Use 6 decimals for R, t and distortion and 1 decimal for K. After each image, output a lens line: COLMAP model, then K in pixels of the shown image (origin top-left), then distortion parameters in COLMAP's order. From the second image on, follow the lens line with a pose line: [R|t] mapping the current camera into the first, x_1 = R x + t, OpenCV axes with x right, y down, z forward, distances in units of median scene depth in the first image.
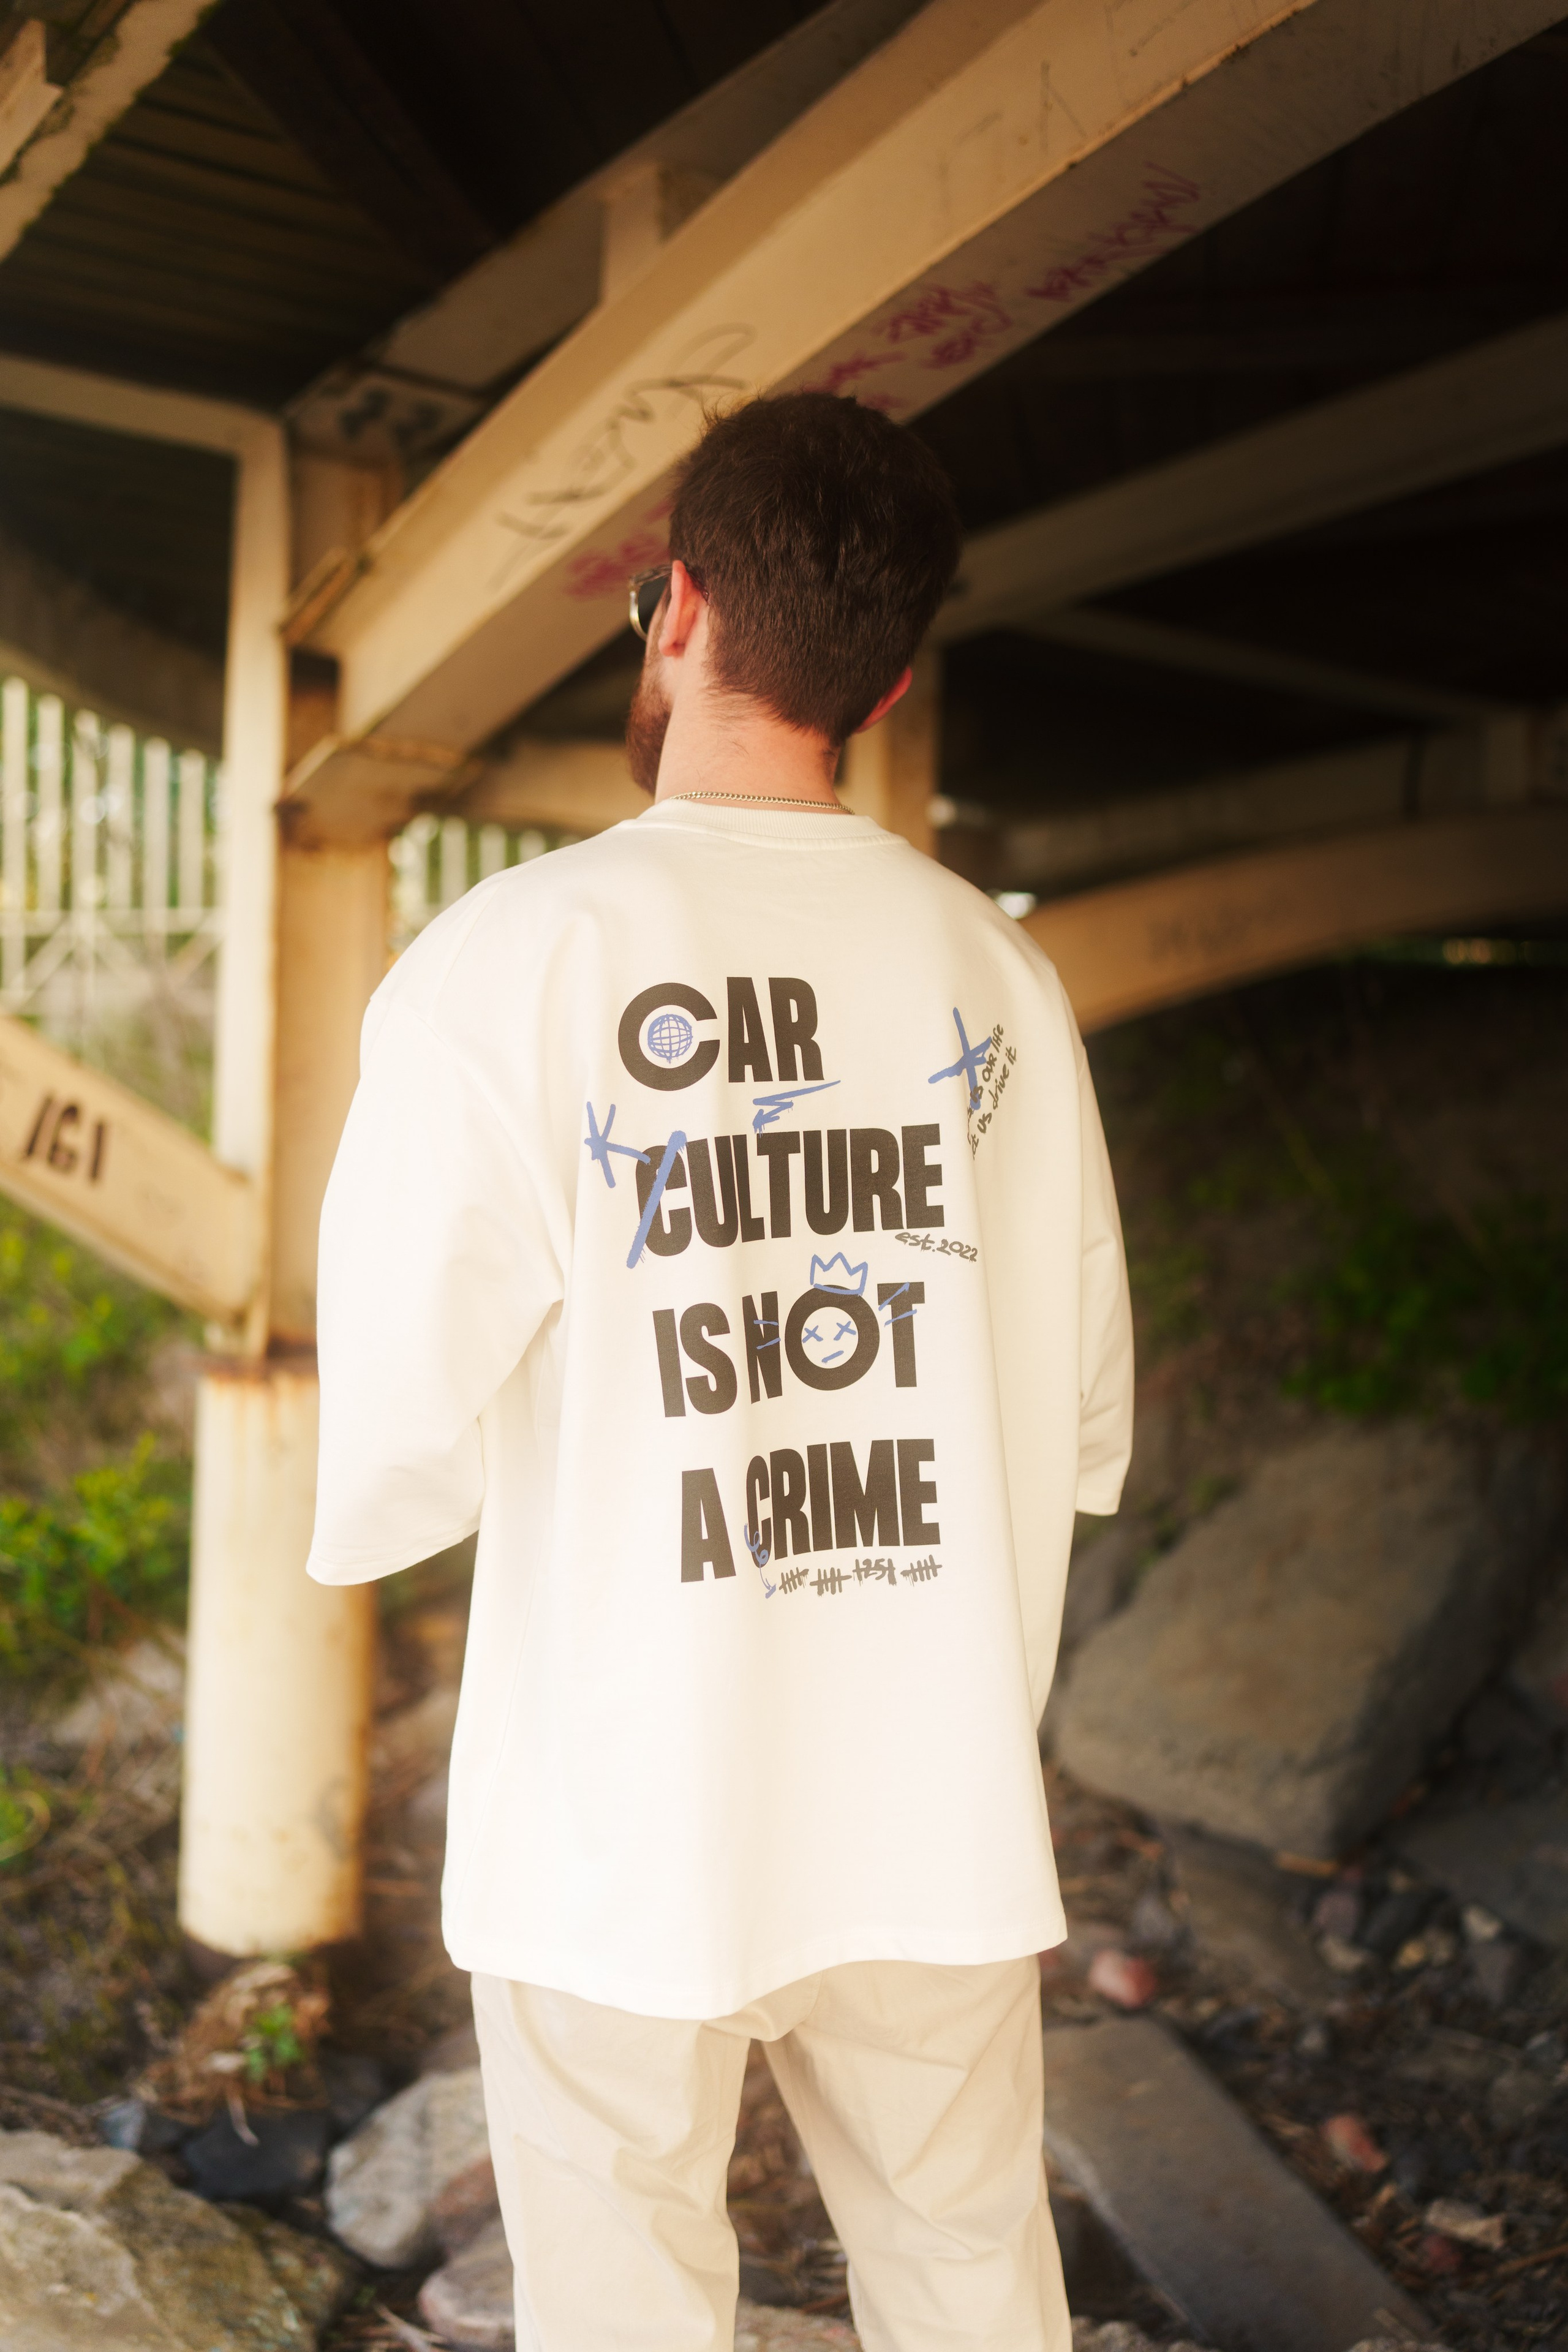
lens RADIAL K [[2381.3, 0, 880.6], [0, 2381.3, 1103.4], [0, 0, 1]] dist [0.025765, 0.000000]
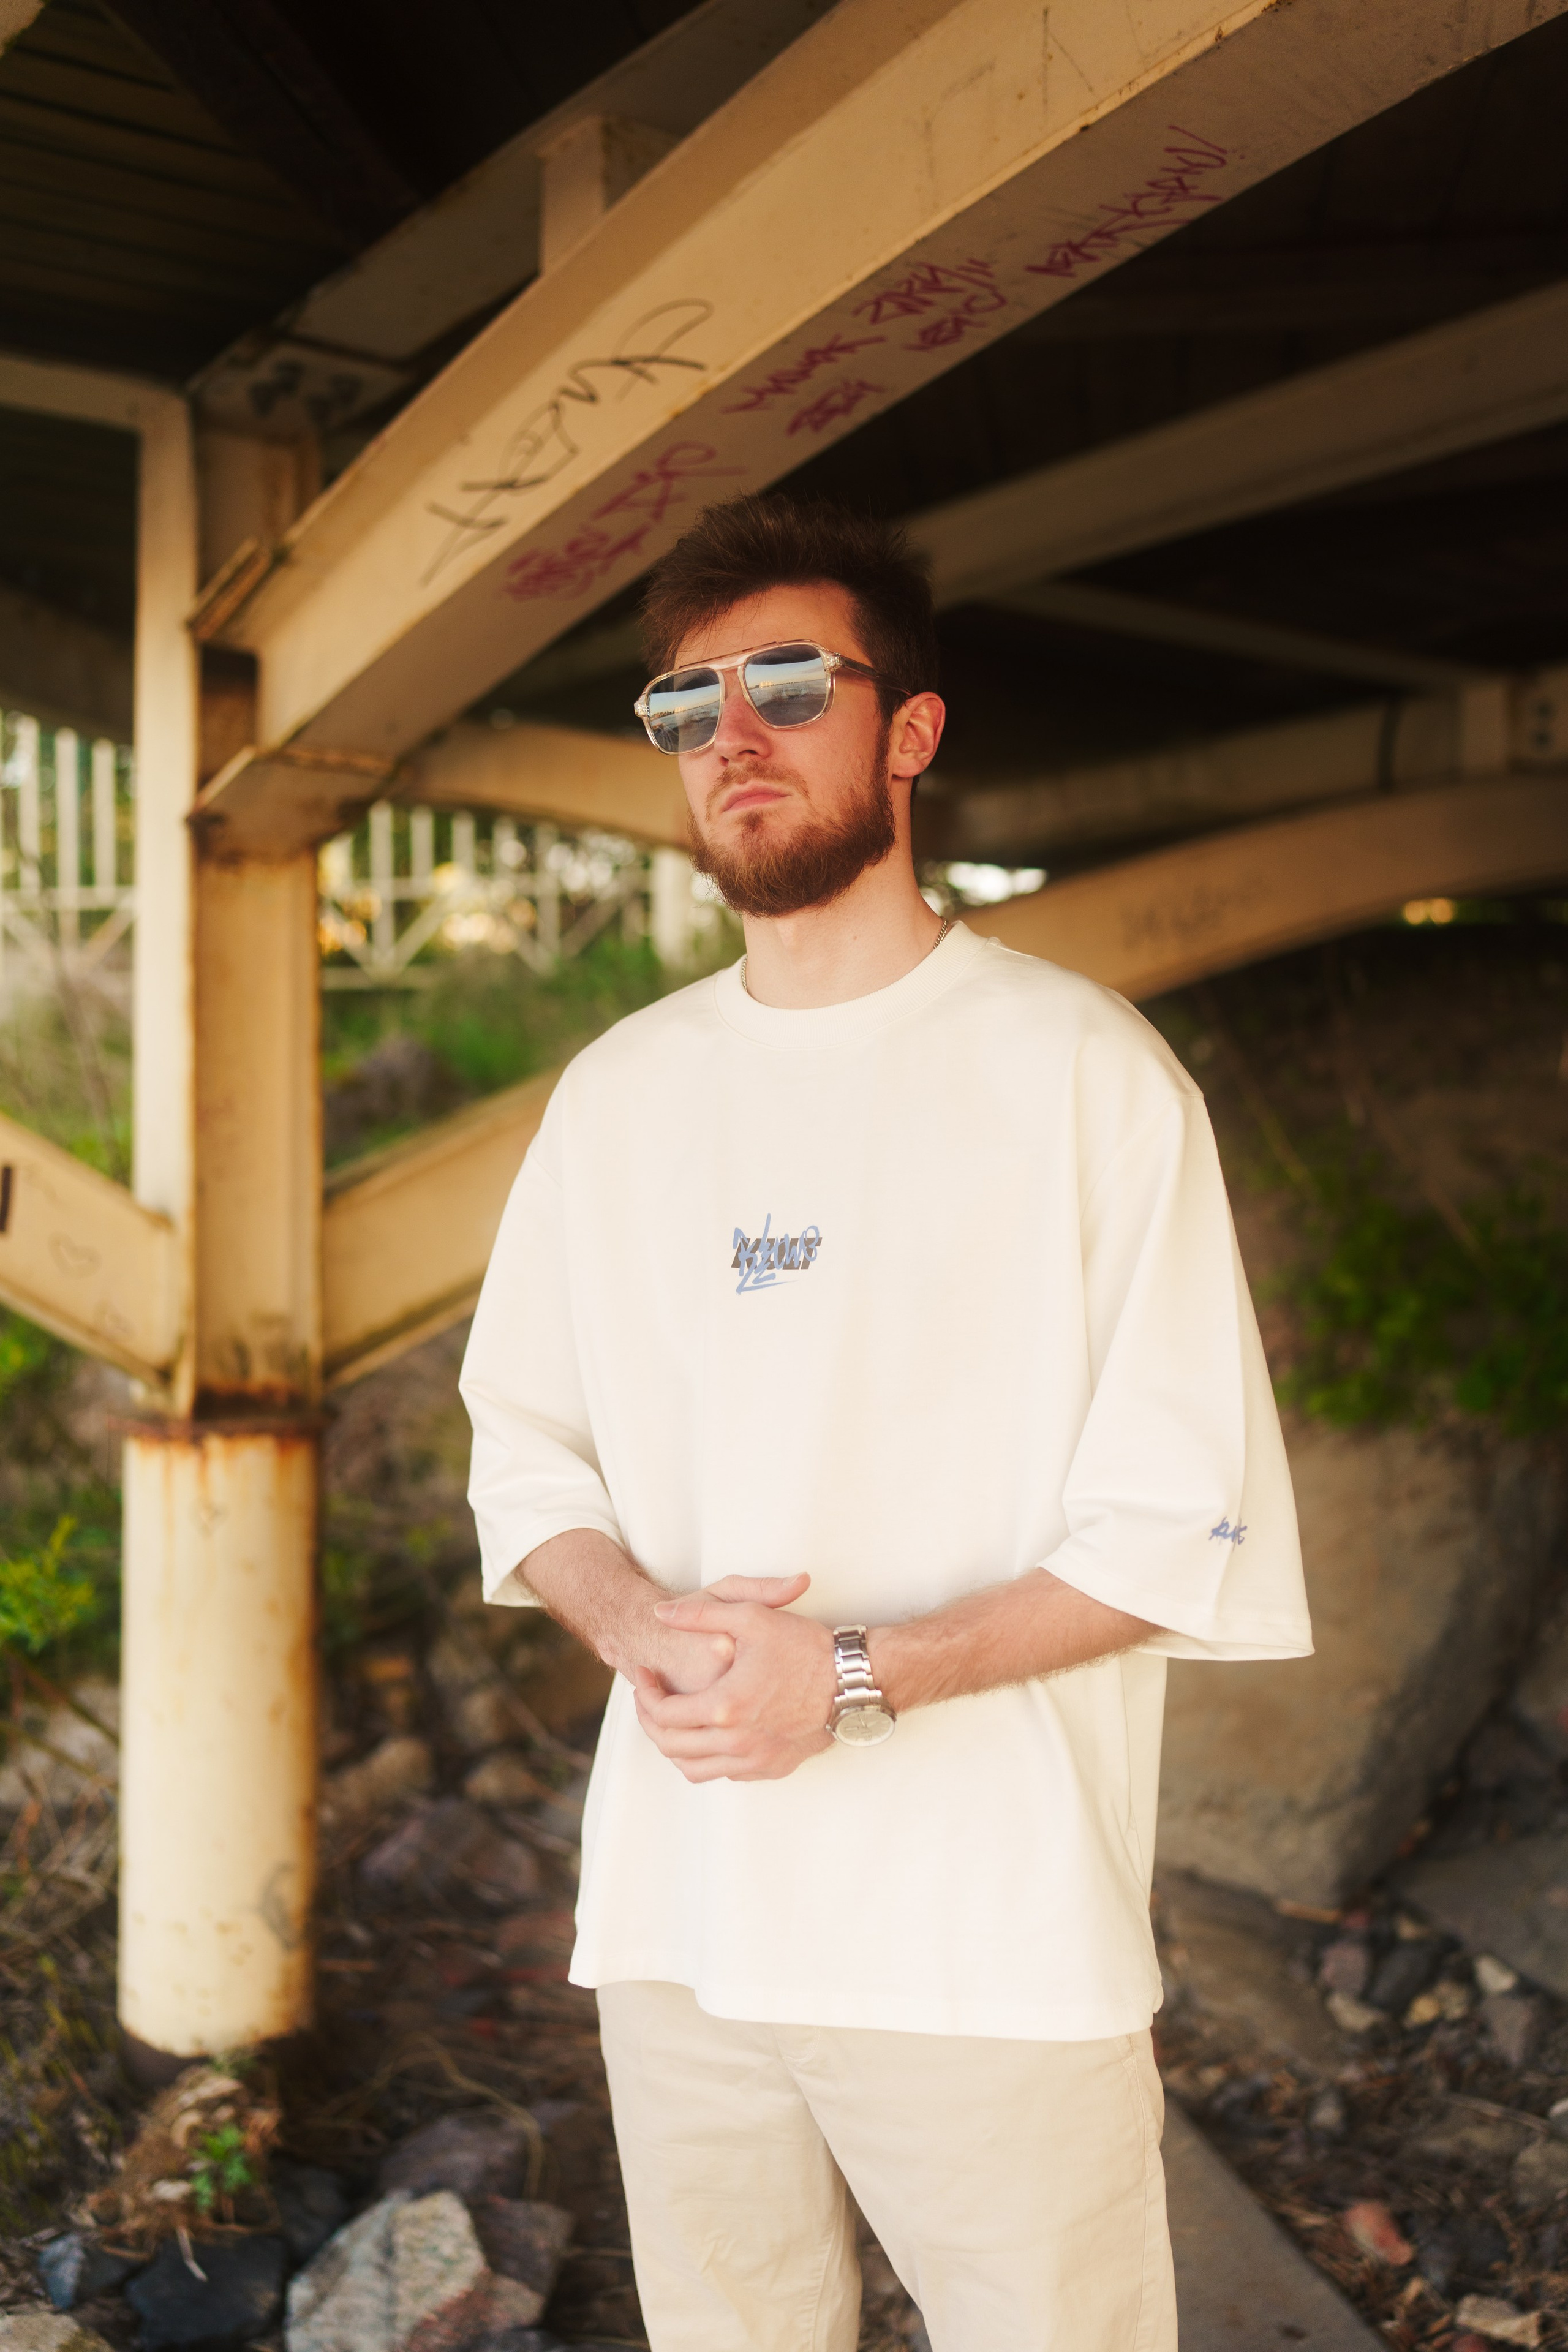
lens RADIAL K [[2381.3, 0, 880.1], [0, 2381.3, 1113.0], [0, 0, 1]] dist [0.025765, 0.000000]
pose [[0.999368, -0.017302, 0.031046, -0.028703], [0.016254, 0.999299, 0.033710, -0.059451], [-0.031607, -0.033184, 0.998949, 0.107408]]
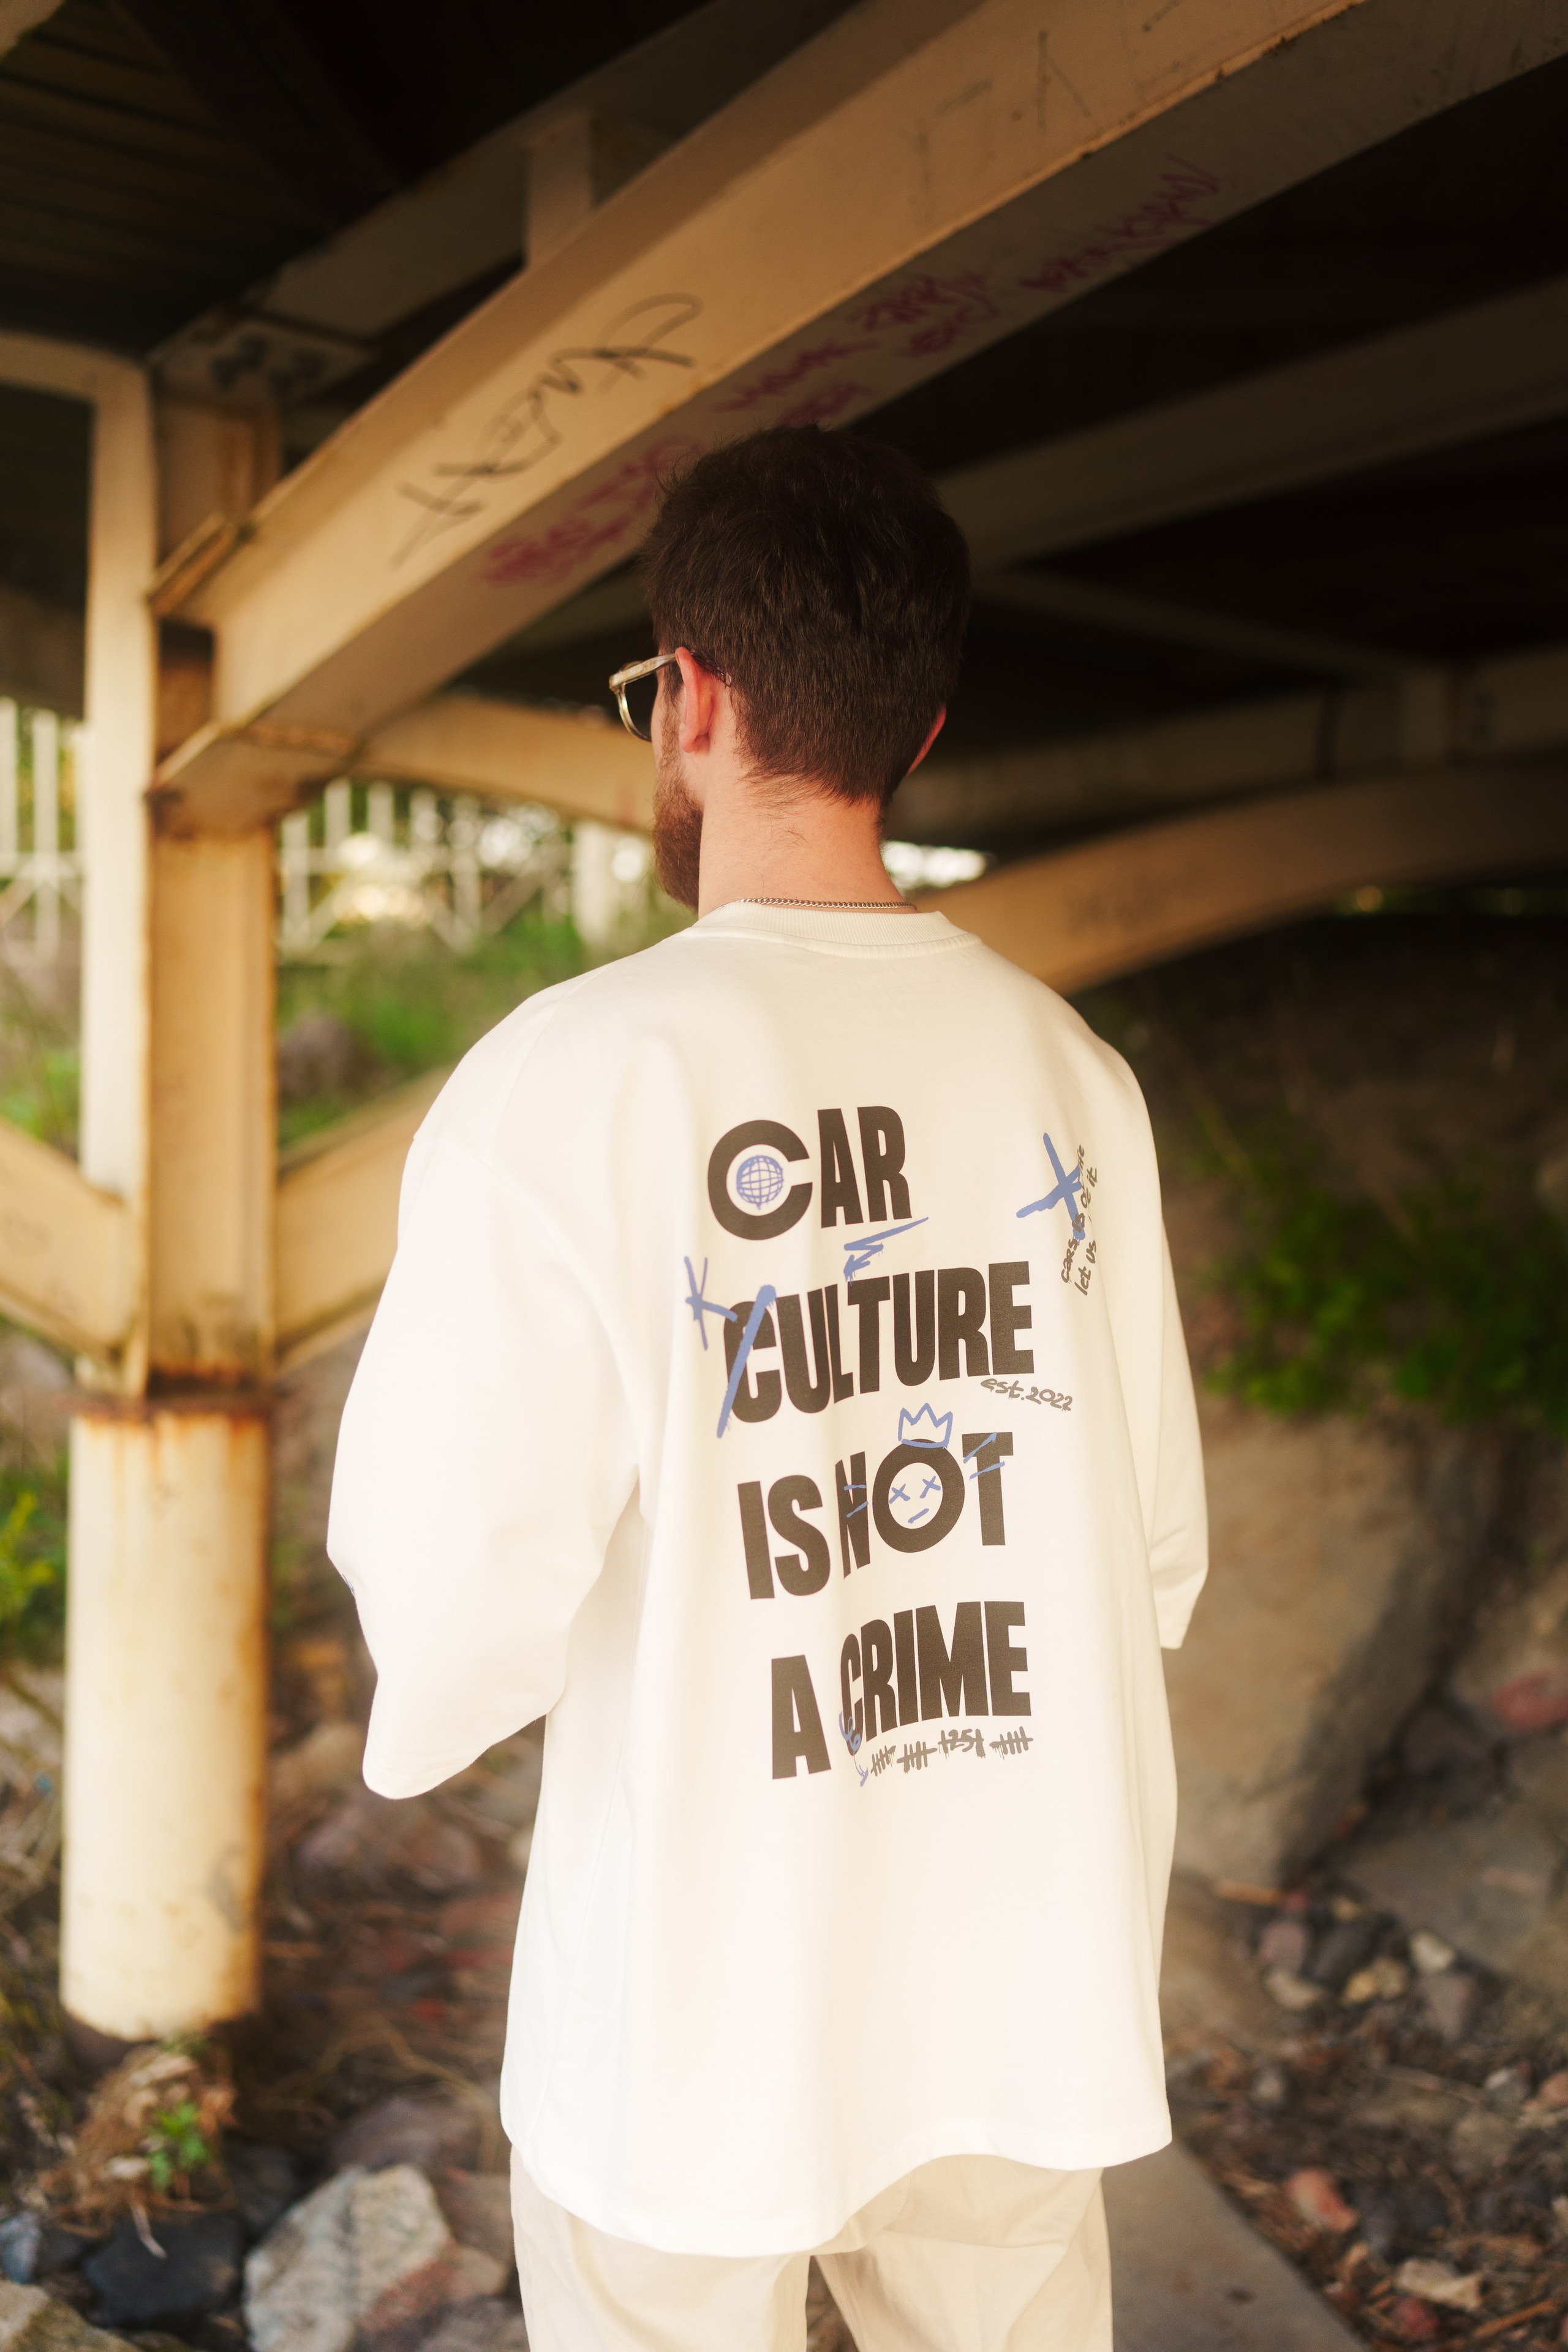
lens RADIAL K [[2495.4, 0, 873.4], [0, 2495.4, 1109.3], [0, 0, 1]] dist [0.049675, 0.000000]
pose [[0.997255, -0.008030, 0.073613, -0.074792], [0.005215, 0.999251, 0.038350, -0.061906], [-0.073866, -0.037861, 0.996549, 0.026785]]
